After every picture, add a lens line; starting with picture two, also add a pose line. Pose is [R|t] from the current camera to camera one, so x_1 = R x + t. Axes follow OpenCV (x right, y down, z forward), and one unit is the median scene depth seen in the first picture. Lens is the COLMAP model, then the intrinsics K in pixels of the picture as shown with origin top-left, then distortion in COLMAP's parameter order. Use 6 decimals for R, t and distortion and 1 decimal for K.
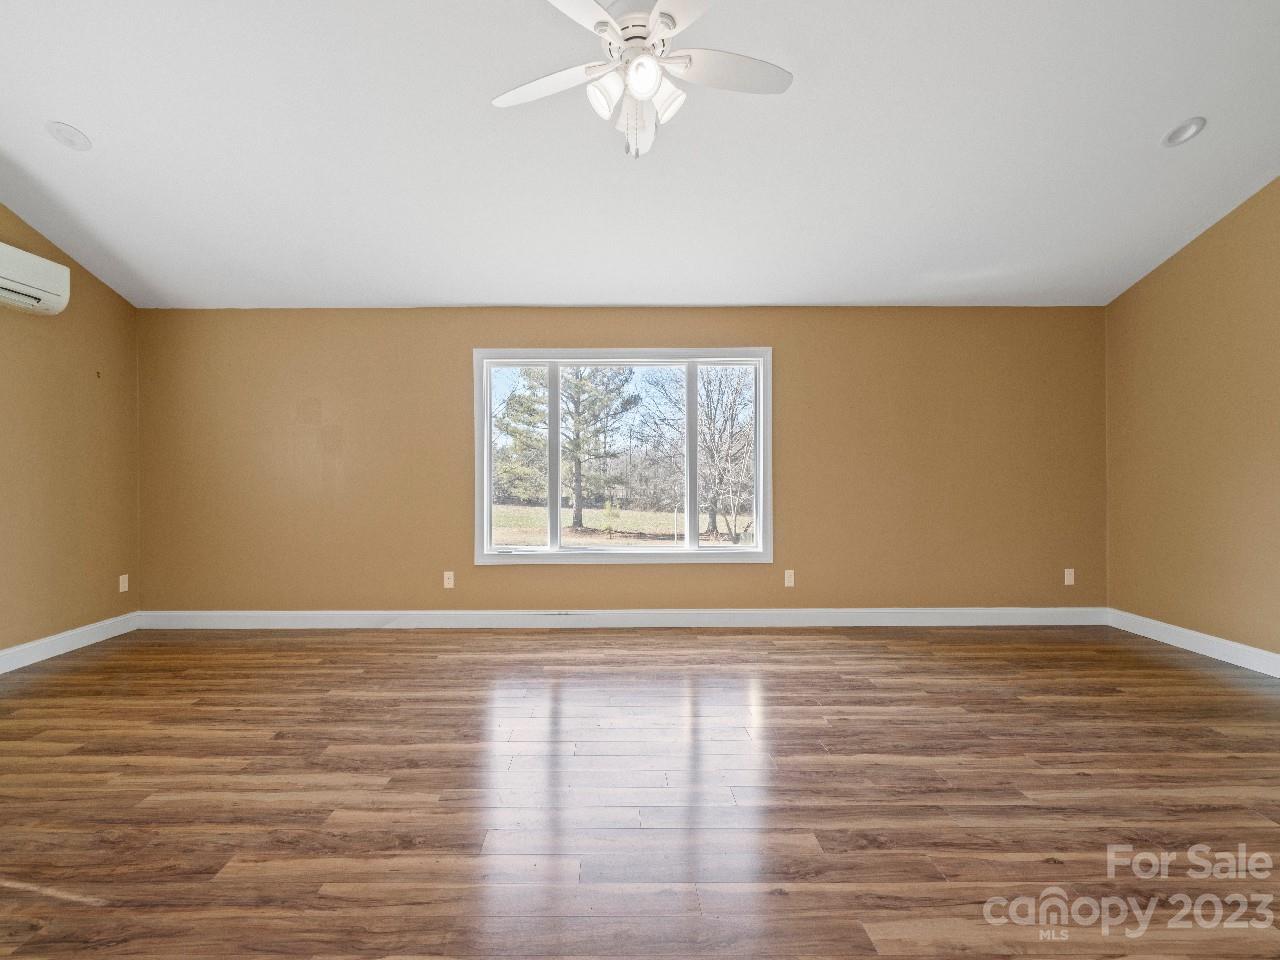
lens RADIAL K [[551.5, 0, 632.7], [0, 551.5, 476.2], [0, 0, 1]] dist [-0.001048, 0.000022]
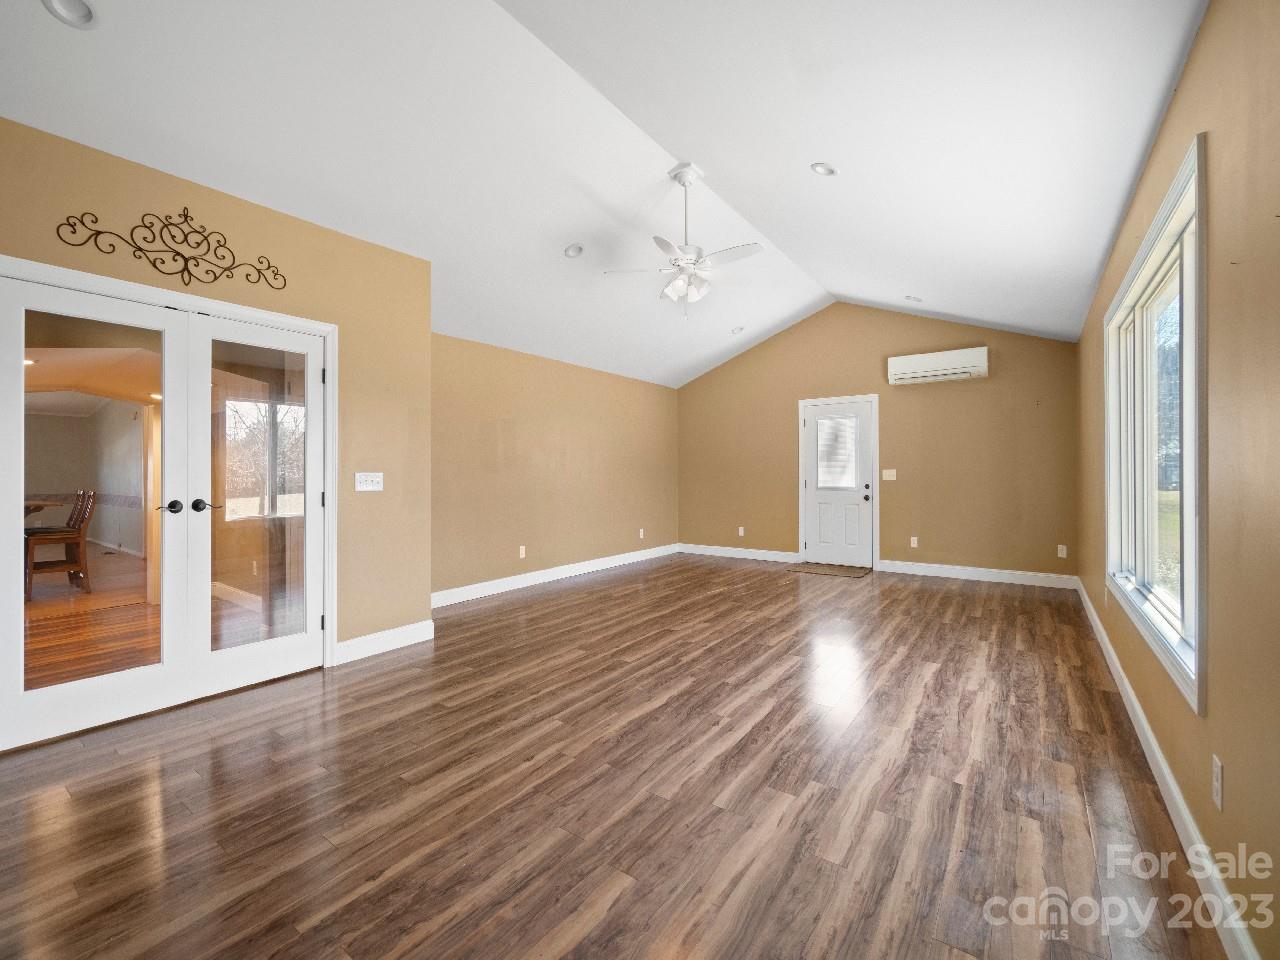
lens RADIAL K [[551.5, 0, 632.7], [0, 551.5, 476.2], [0, 0, 1]] dist [-0.001048, 0.000022]
pose [[-0.606216, 0.010569, -0.795230, 1.267155], [-0.000483, 0.999907, 0.013657, -0.022270], [0.795300, 0.008663, -0.606154, 1.483337]]
